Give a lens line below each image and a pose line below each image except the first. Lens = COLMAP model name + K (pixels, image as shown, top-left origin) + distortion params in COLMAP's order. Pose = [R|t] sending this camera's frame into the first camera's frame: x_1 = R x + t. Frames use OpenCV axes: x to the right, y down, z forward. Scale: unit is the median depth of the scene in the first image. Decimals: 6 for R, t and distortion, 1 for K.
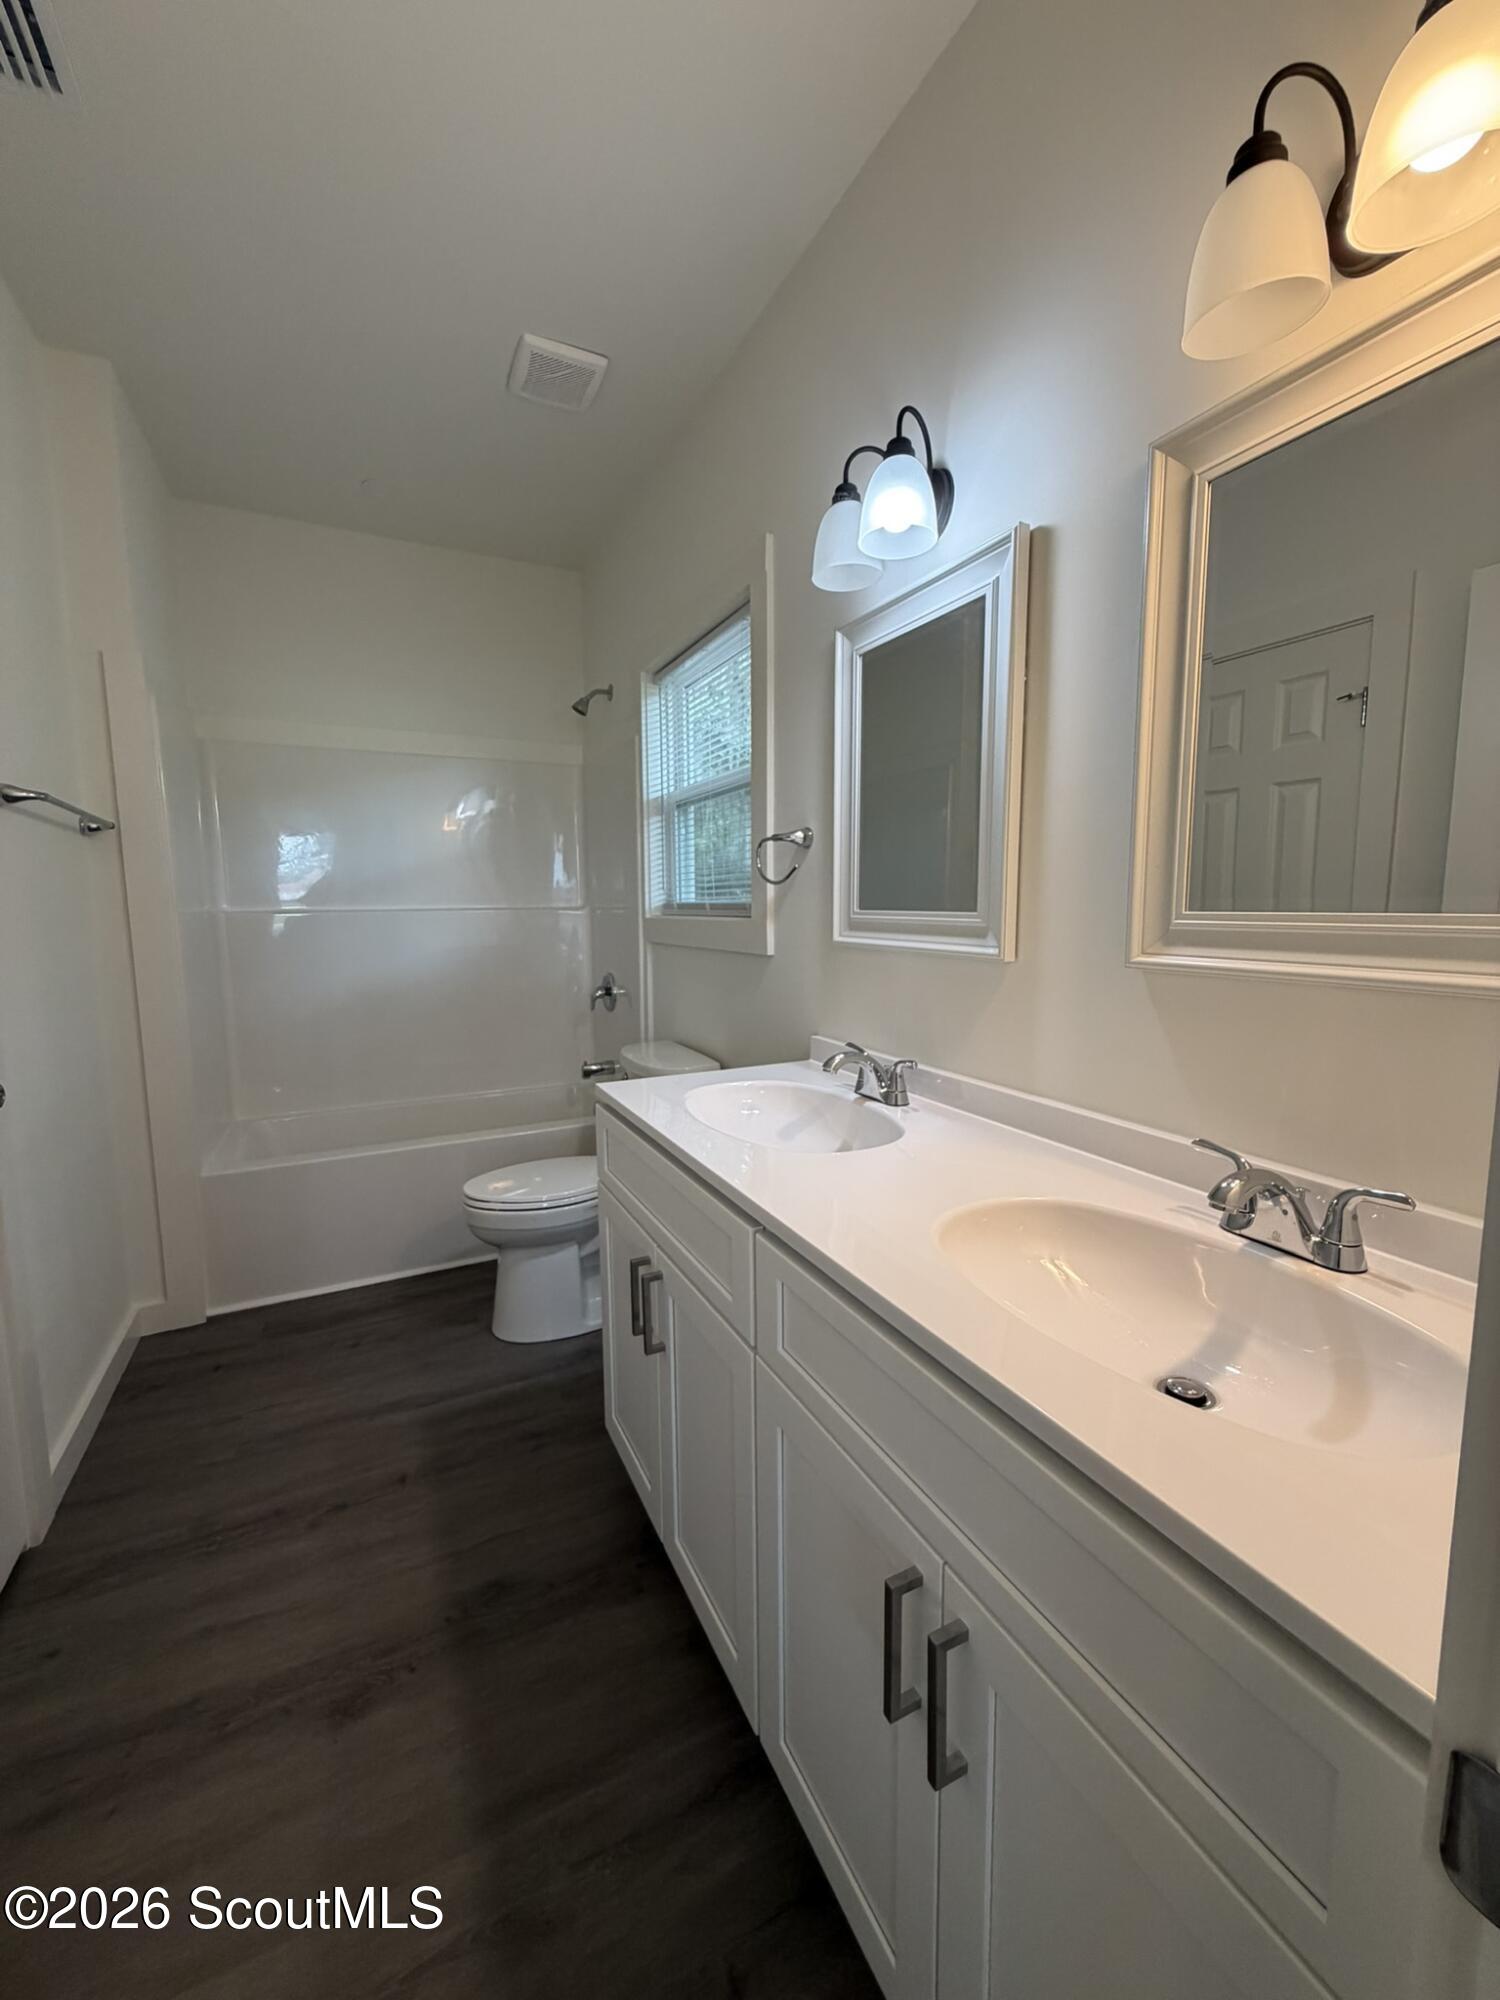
lens RADIAL K [[802.5, 0, 755.3], [0, 802.5, 1000.5], [0, 0, 1]] dist [-0.000859, 0.000018]
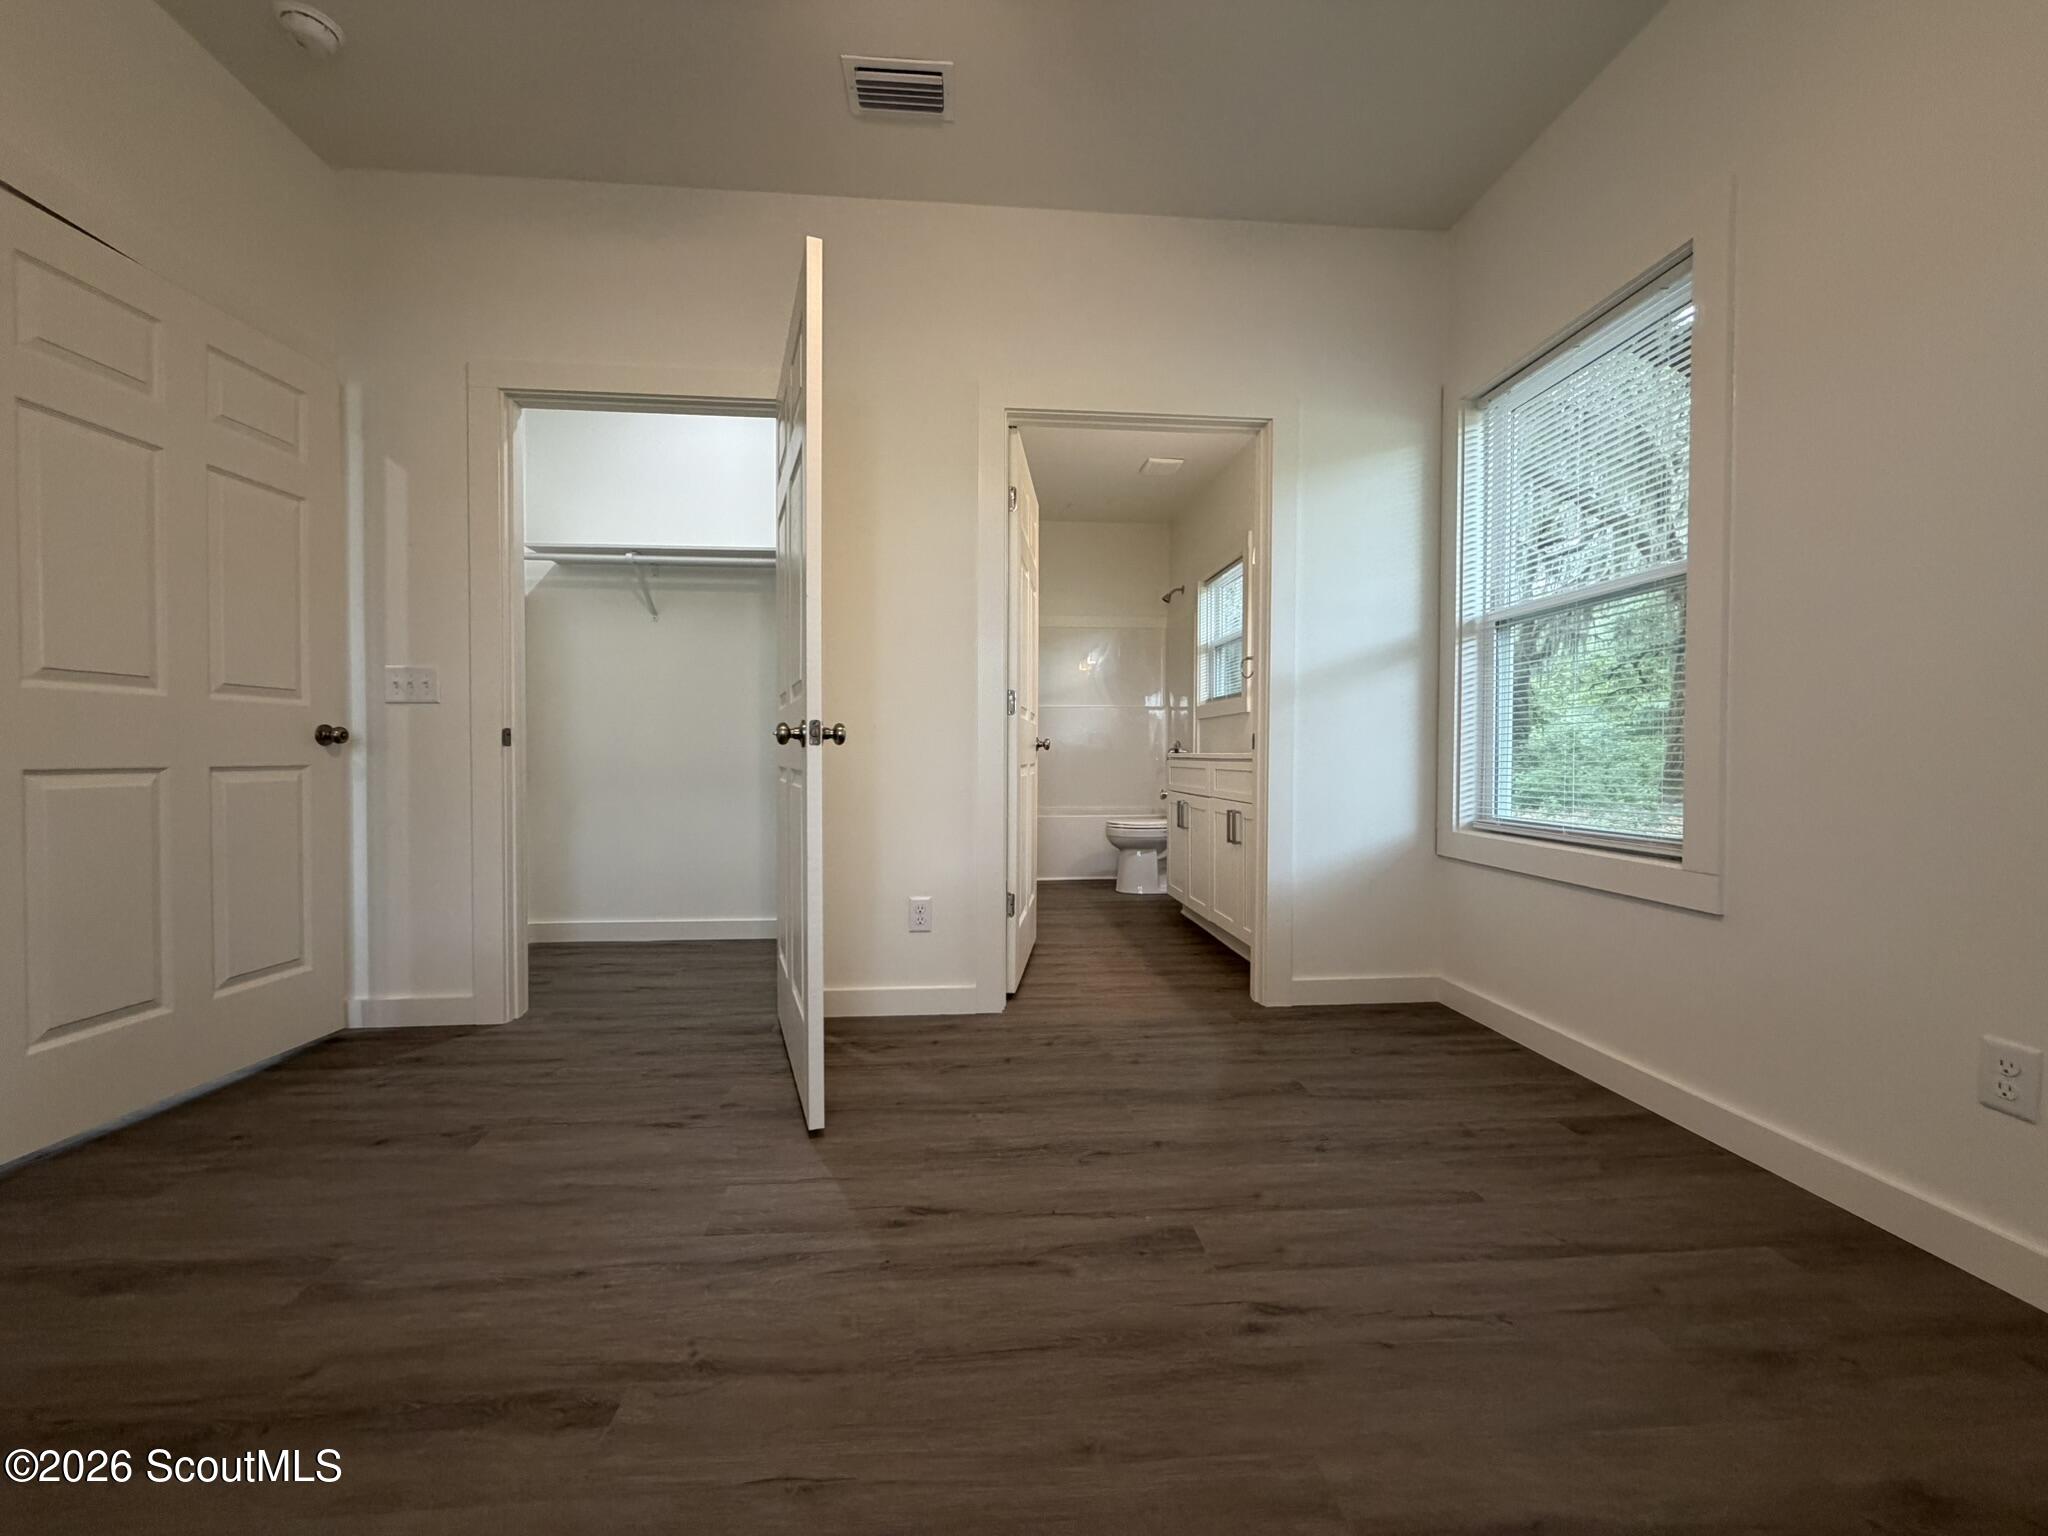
lens RADIAL K [[819.0, 0, 1014.9], [0, 819.0, 768.3], [0, 0, 1]] dist [-0.000251, -0.000408]
pose [[0.924935, 0.009999, -0.379994, 0.372288], [-0.050163, 0.994122, -0.095942, 0.458193], [0.376801, 0.107801, 0.920000, -1.710331]]
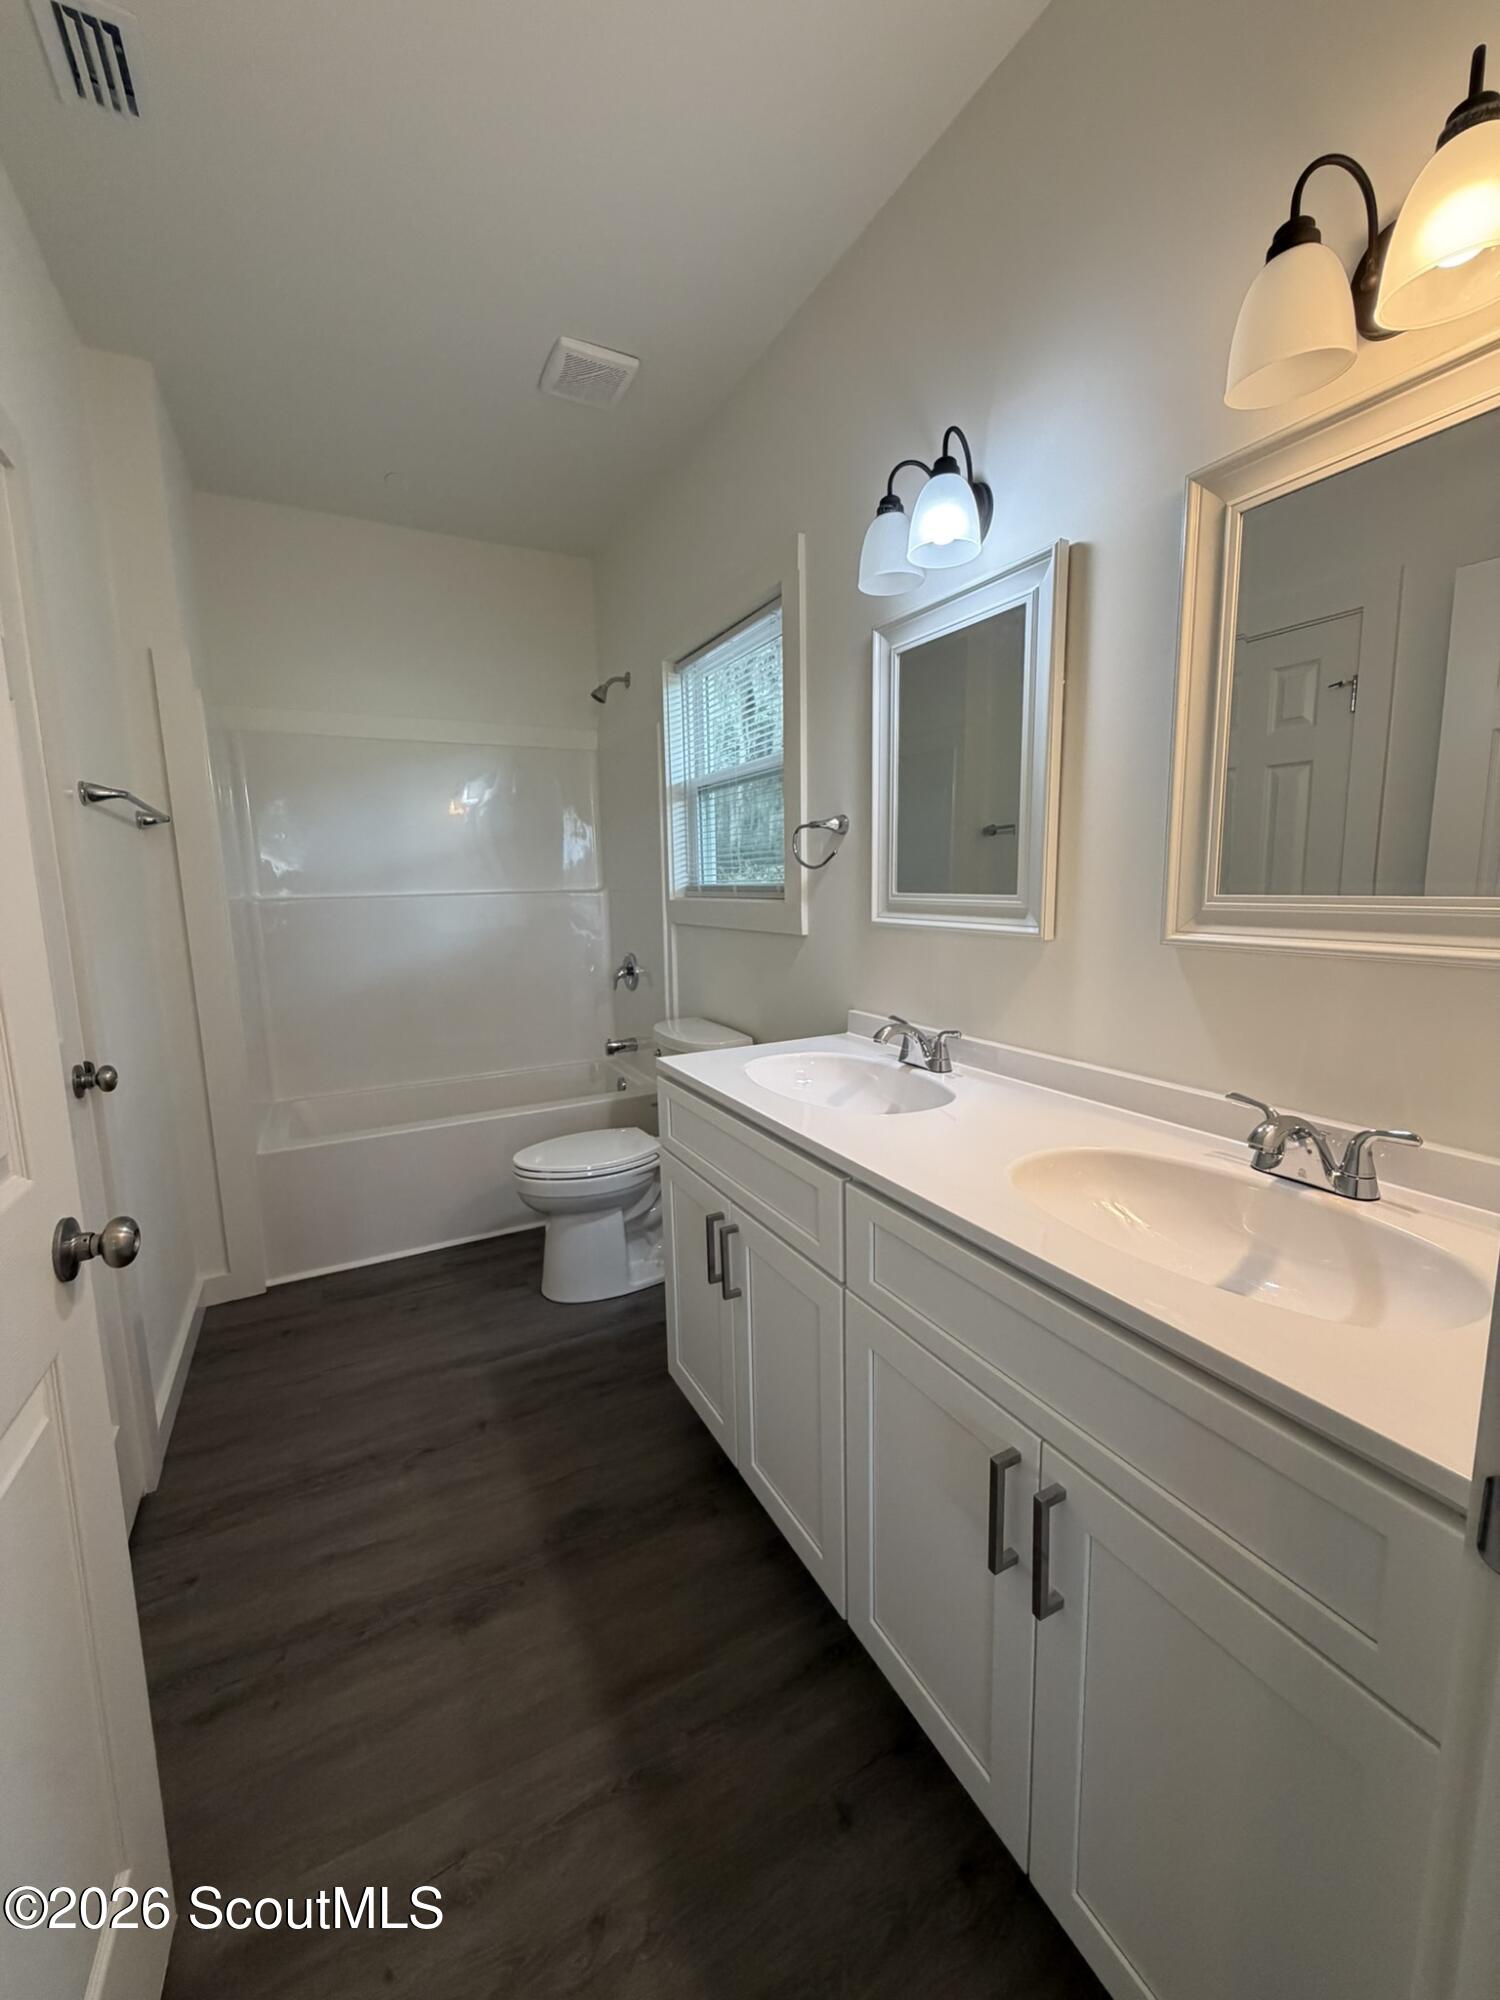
lens RADIAL K [[799.8, 0, 757.2], [0, 799.8, 1000.4], [0, 0, 1]] dist [-0.000251, -0.000408]
pose [[0.999608, -0.015668, 0.023187, -0.093460], [0.014993, 0.999466, 0.029032, -0.002578], [-0.023629, -0.028673, 0.999310, -0.079072]]
